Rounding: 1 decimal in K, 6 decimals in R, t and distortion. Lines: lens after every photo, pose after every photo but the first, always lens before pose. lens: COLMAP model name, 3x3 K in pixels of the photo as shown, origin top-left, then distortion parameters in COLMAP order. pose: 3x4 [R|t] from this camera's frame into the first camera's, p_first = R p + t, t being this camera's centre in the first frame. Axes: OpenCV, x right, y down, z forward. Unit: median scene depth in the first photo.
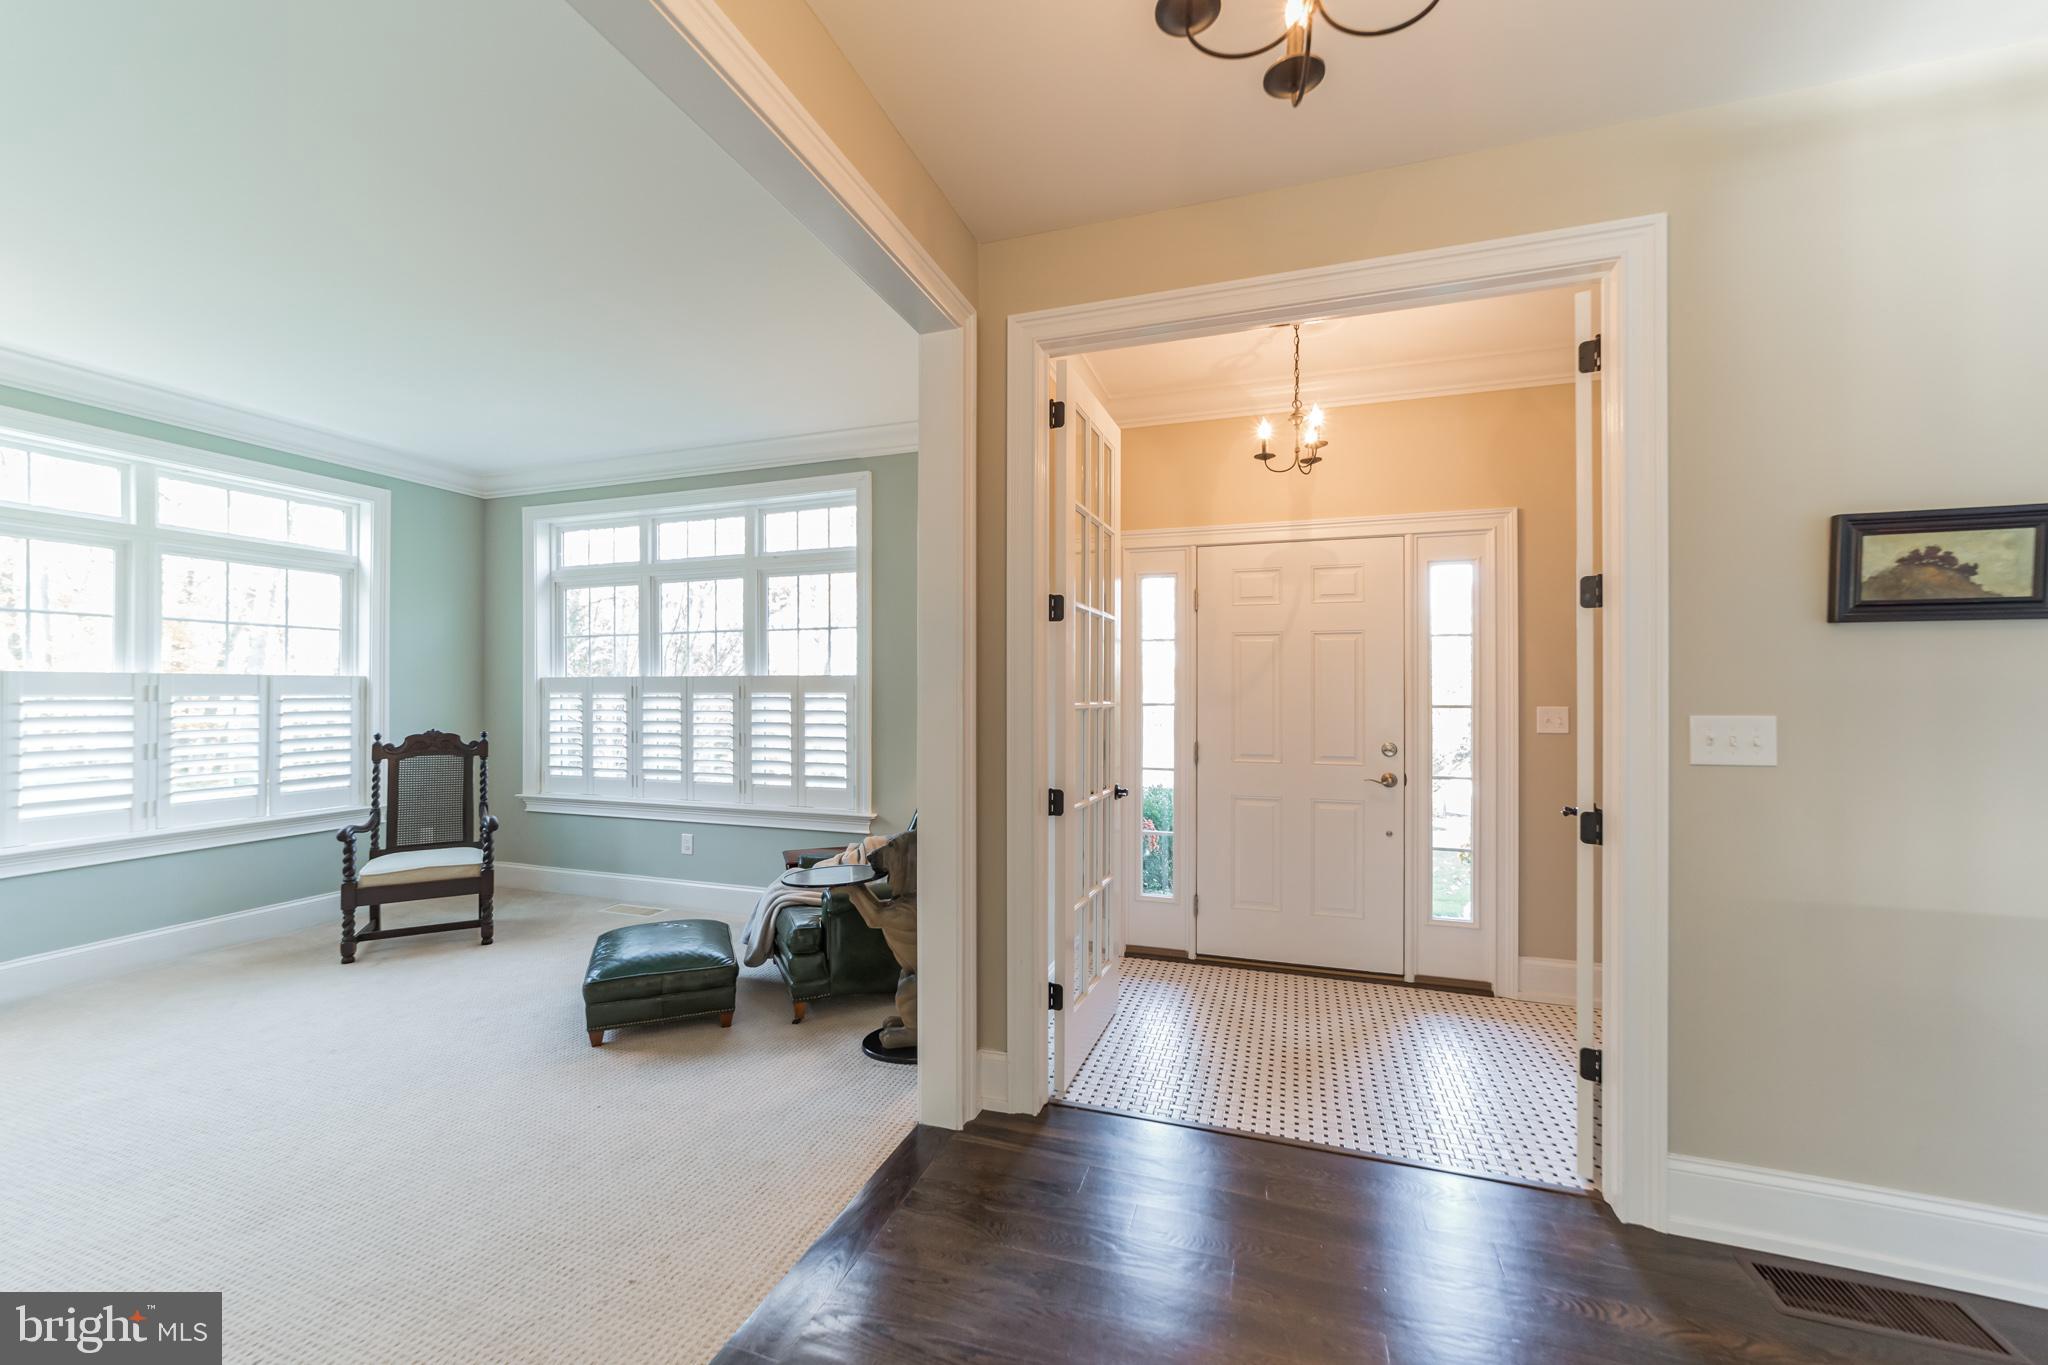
lens RADIAL K [[792.8, 0, 1032.7], [0, 792.8, 692.3], [0, 0, 1]] dist [-0.002453, 0.001046]
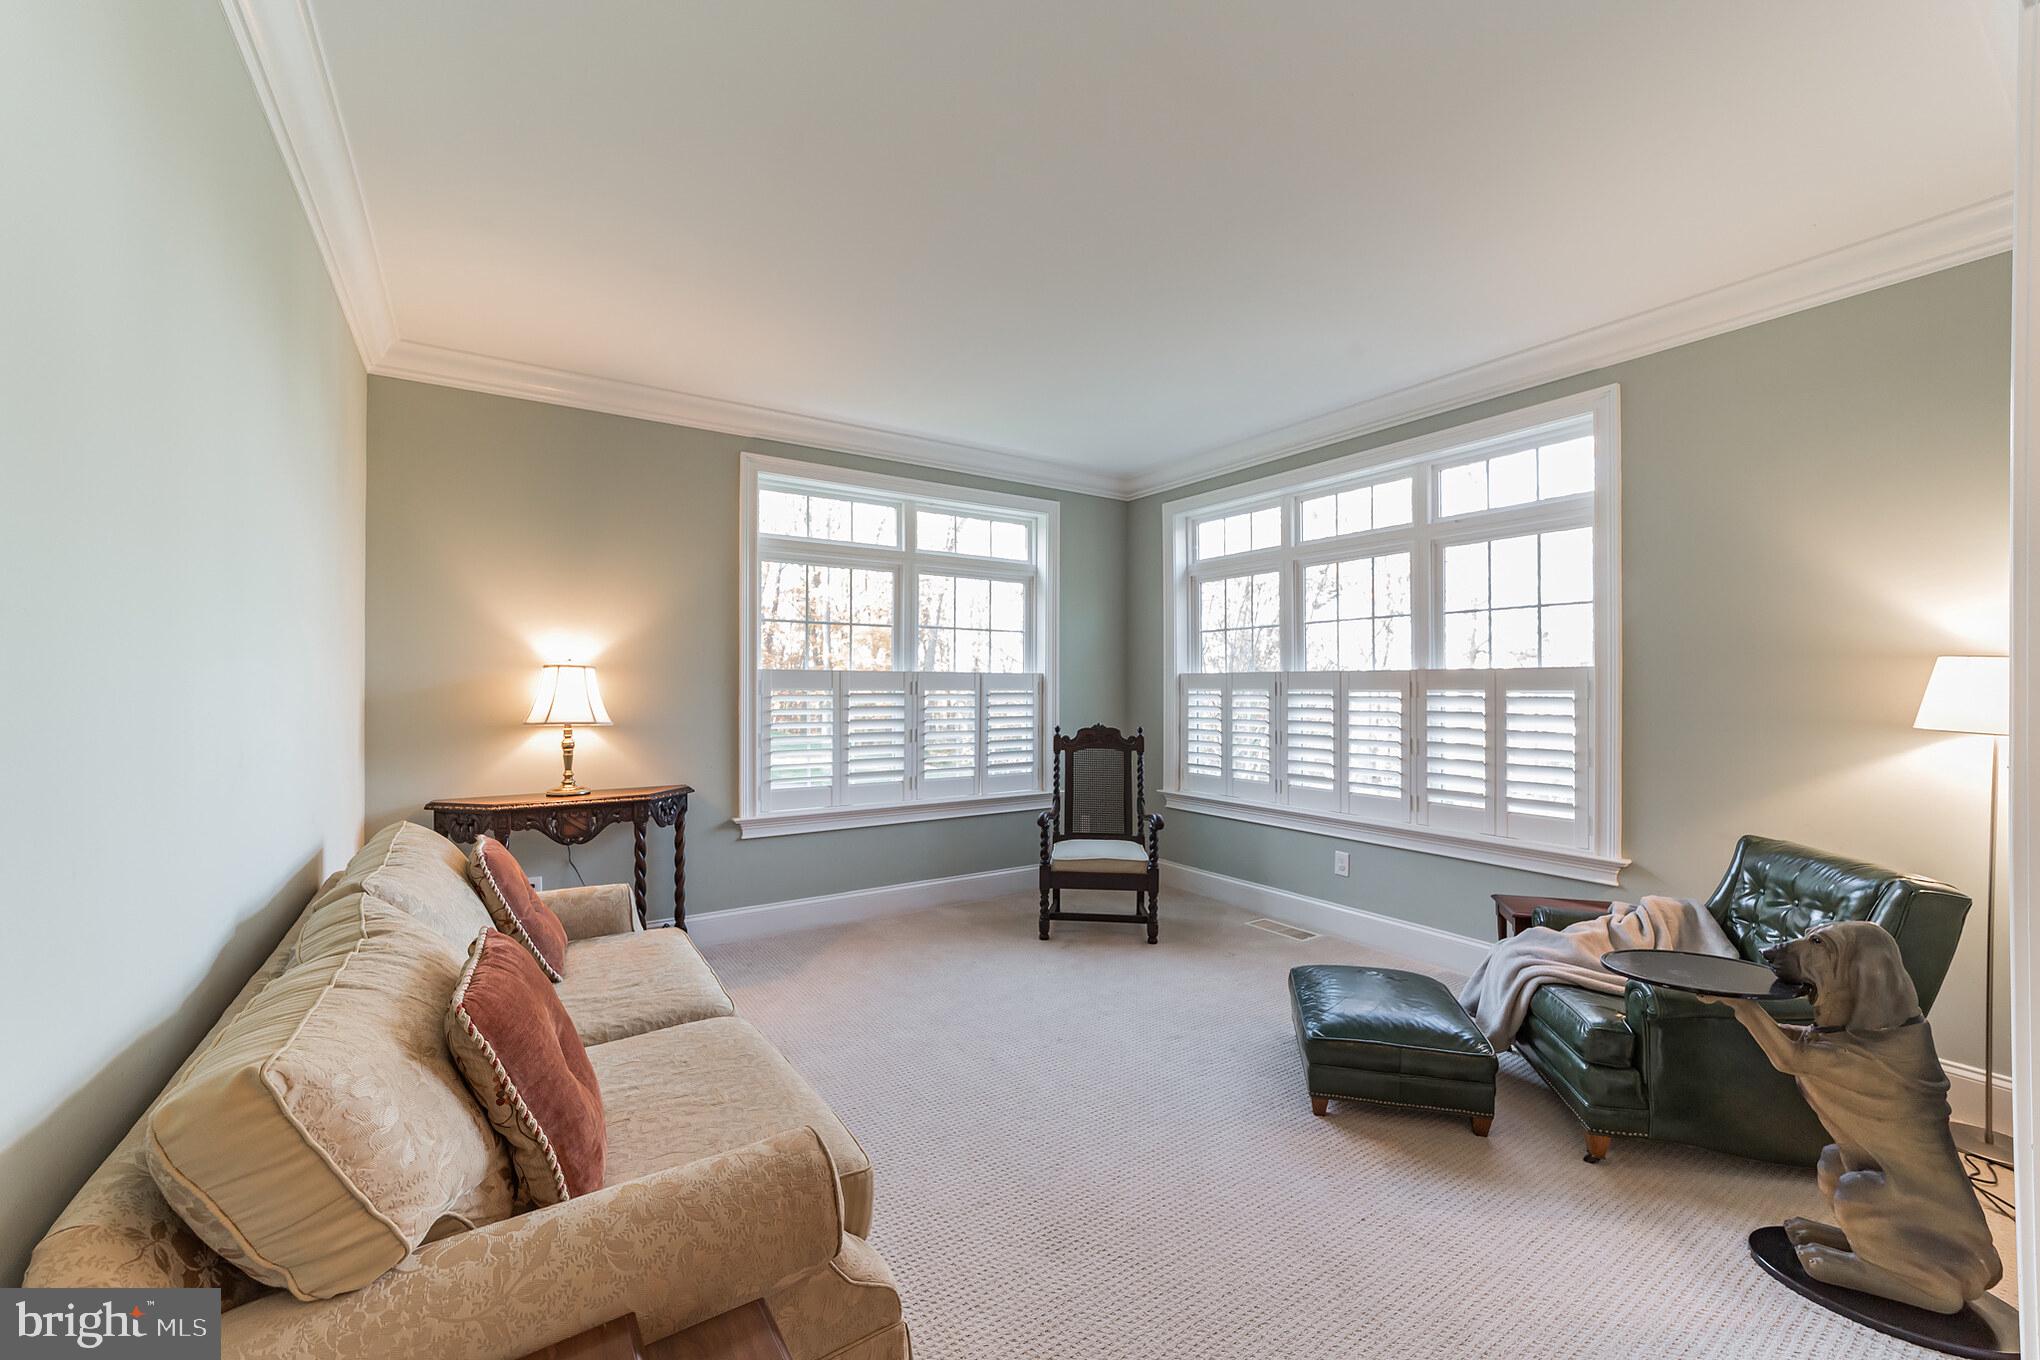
lens RADIAL K [[795.3, 0, 1019.9], [0, 795.3, 681.9], [0, 0, 1]] dist [-0.002228, 0.001673]
pose [[0.802891, -0.000348, -0.596126, -0.224023], [-0.002630, 0.999988, -0.004125, -0.003519], [0.596120, 0.004880, 0.802880, 0.101132]]
